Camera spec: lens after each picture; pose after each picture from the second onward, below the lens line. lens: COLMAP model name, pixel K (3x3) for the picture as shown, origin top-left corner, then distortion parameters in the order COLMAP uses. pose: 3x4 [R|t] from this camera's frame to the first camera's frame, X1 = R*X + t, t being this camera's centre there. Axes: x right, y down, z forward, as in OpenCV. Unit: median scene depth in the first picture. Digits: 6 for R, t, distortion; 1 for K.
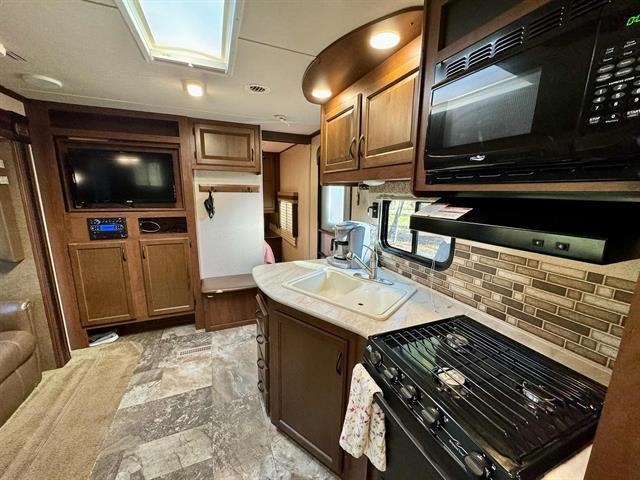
lens RADIAL K [[257.3, 0, 322.0], [0, 257.3, 241.7], [0, 0, 1]] dist [0.003085, 0.000042]
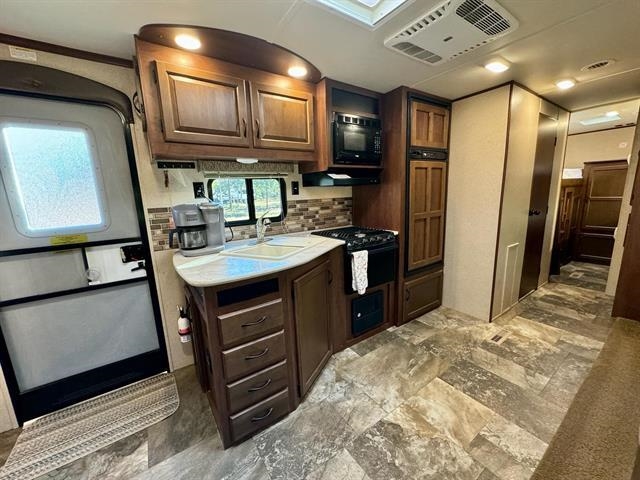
lens RADIAL K [[257.3, 0, 318.2], [0, 257.3, 240.4], [0, 0, 1]] dist [0.003085, 0.000042]
pose [[-0.203651, -0.191417, 0.960149, -1.342700], [0.221347, 0.946306, 0.235605, -0.114970], [-0.953694, 0.260507, -0.150347, 1.214556]]
